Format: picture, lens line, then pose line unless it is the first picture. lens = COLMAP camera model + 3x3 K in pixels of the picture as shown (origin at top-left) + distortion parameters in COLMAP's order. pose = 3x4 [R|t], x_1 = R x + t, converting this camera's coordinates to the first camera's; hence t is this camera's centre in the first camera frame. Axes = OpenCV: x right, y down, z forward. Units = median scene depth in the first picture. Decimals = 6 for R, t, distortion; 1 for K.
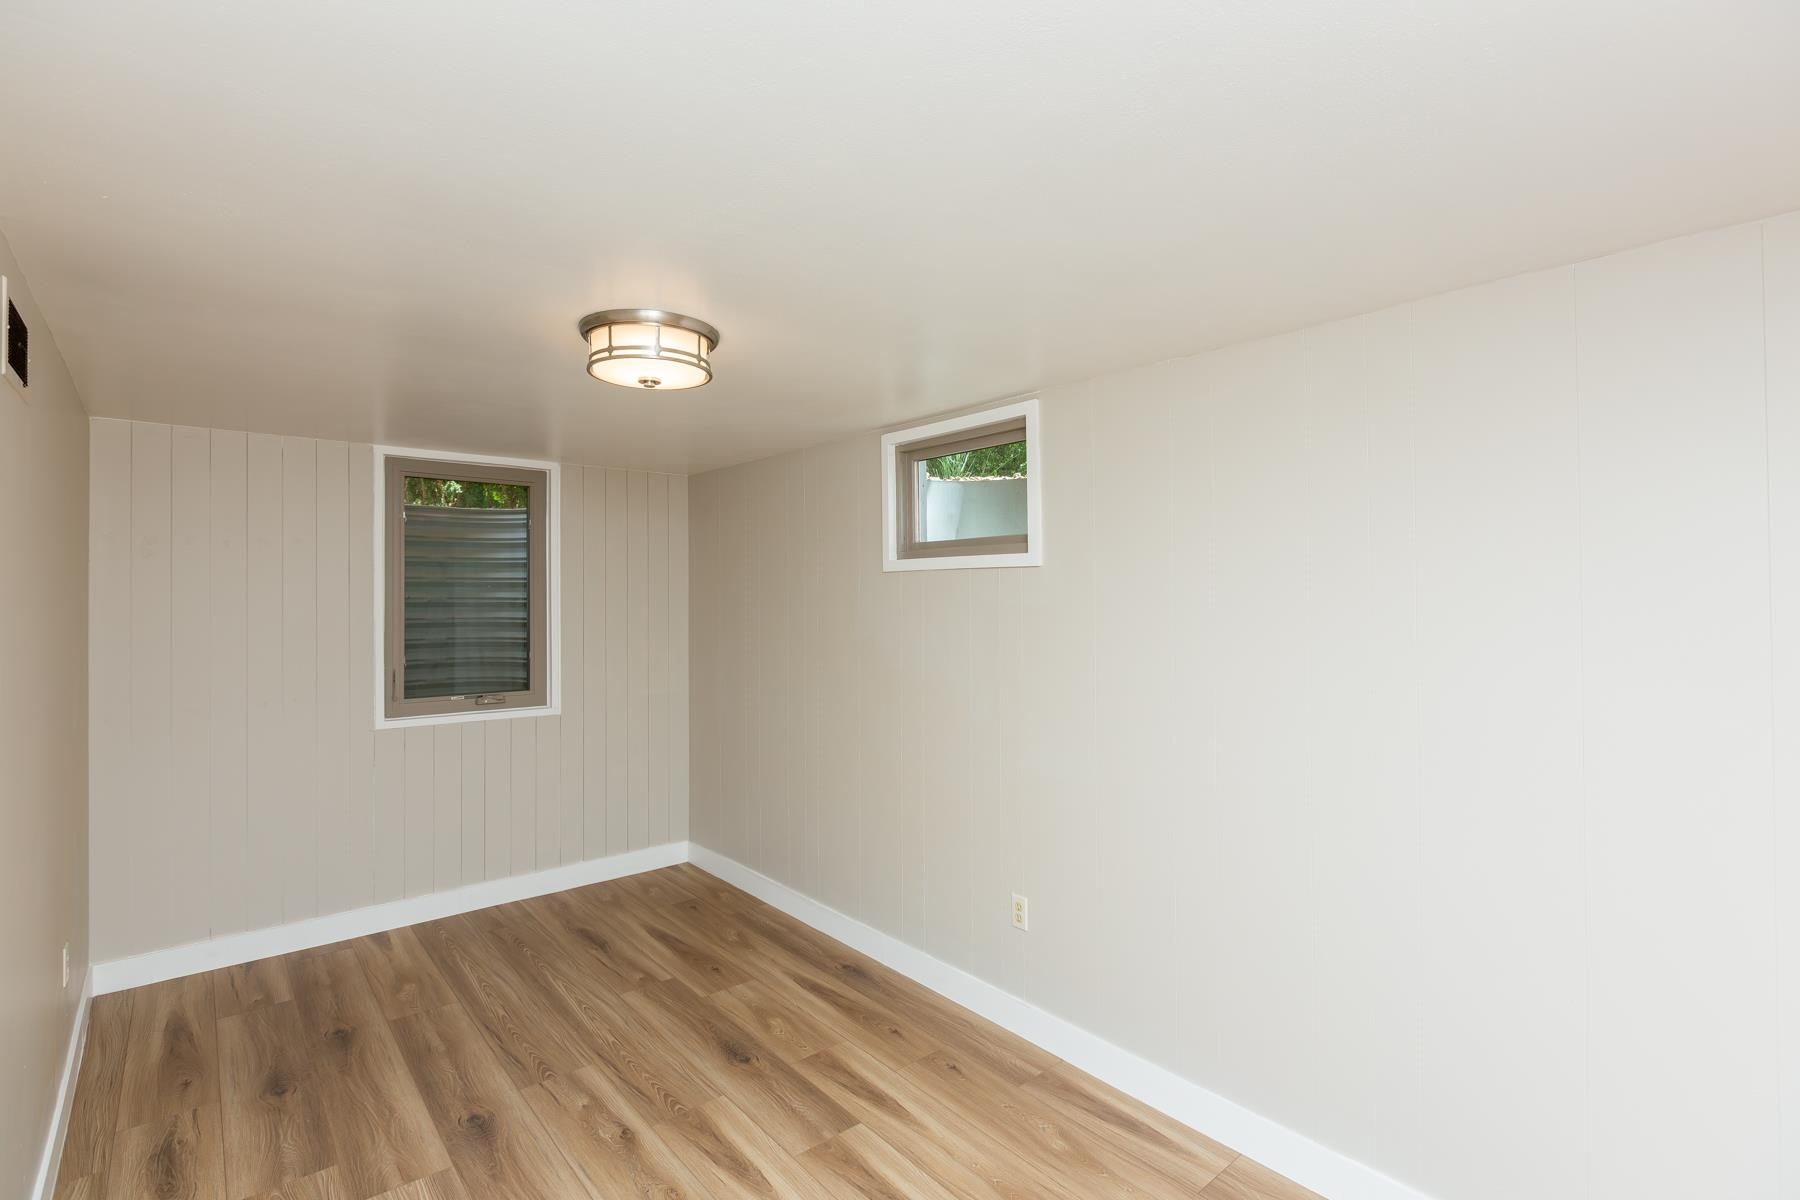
lens RADIAL K [[839.8, 0, 888.6], [0, 839.8, 591.0], [0, 0, 1]] dist [0.000625, -0.000143]
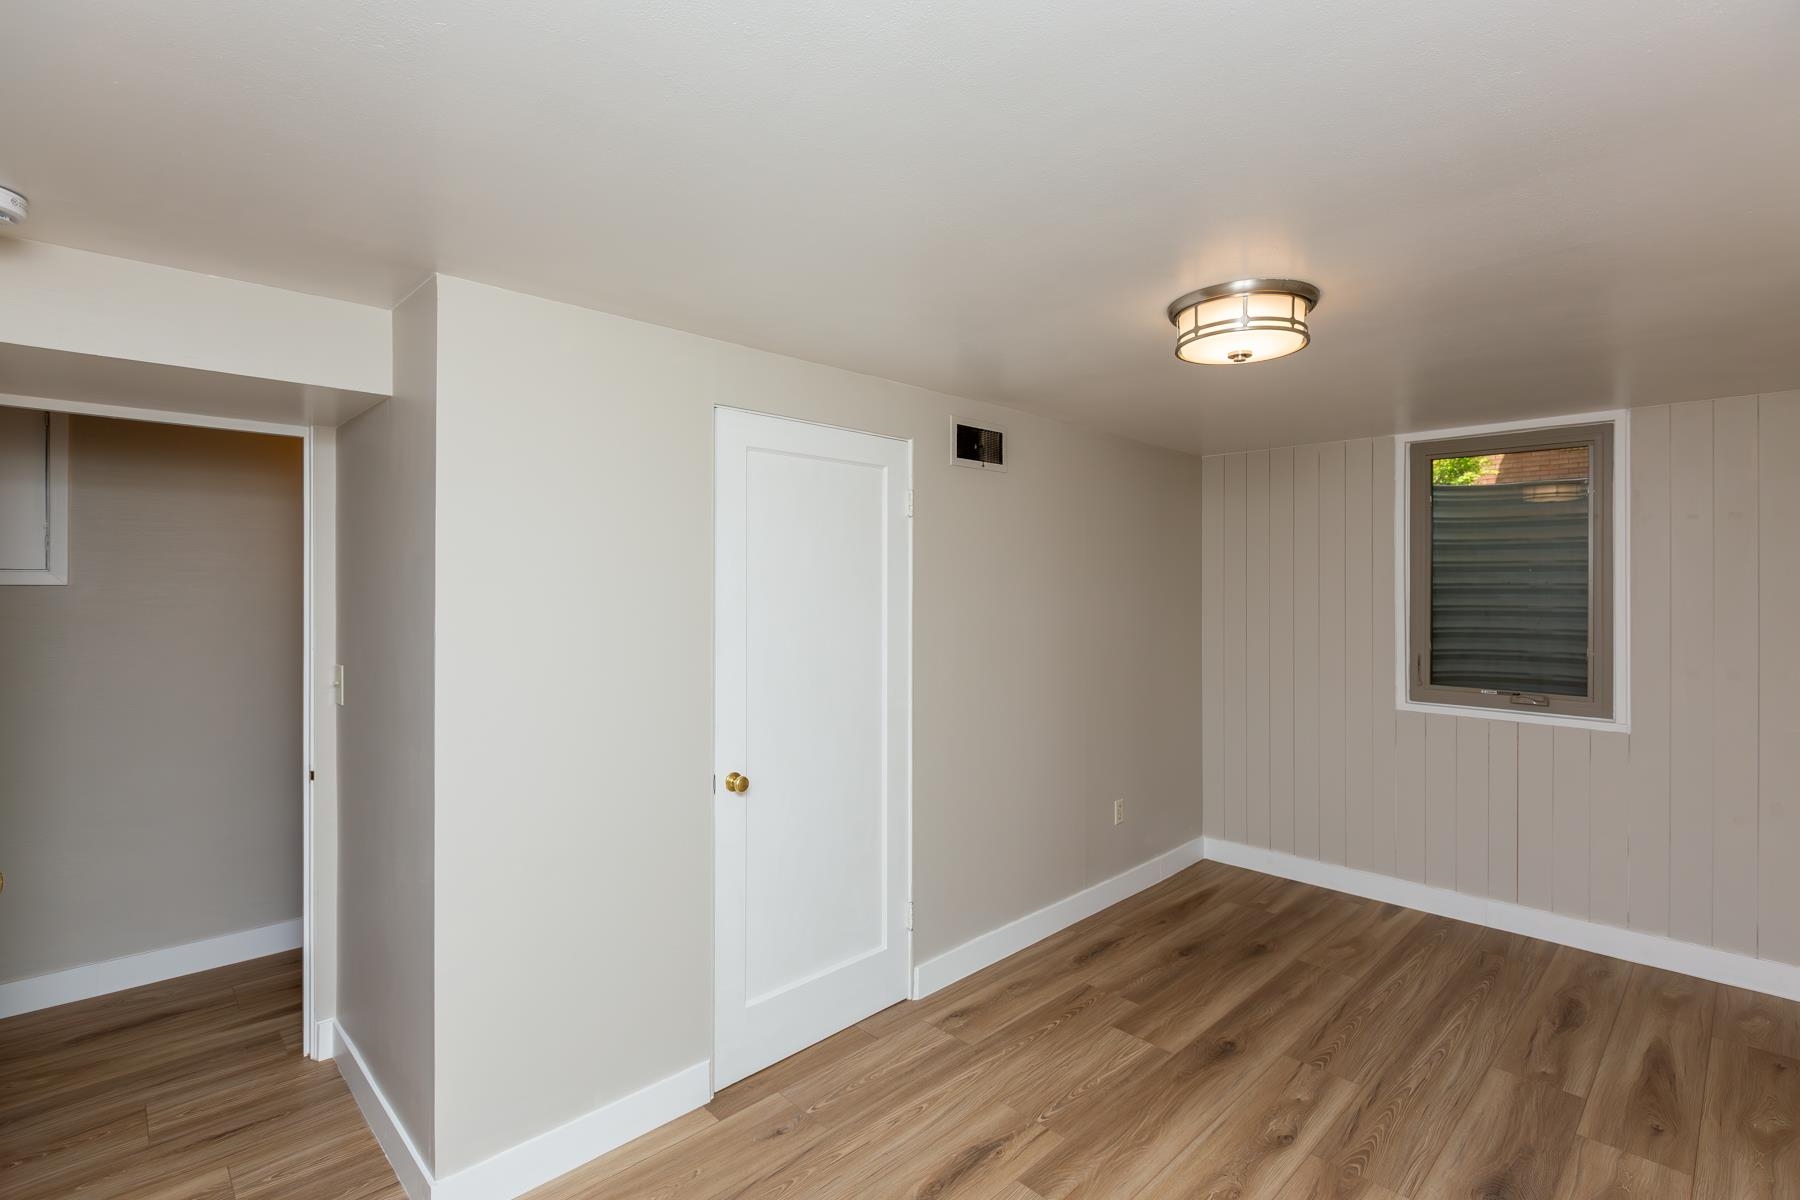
lens RADIAL K [[839.8, 0, 888.6], [0, 839.8, 591.0], [0, 0, 1]] dist [0.000625, -0.000143]
pose [[0.067421, 0.008223, -0.997691, 0.433362], [0.004632, 0.999953, 0.008555, 0.007756], [0.997714, -0.005198, 0.067380, 0.346735]]
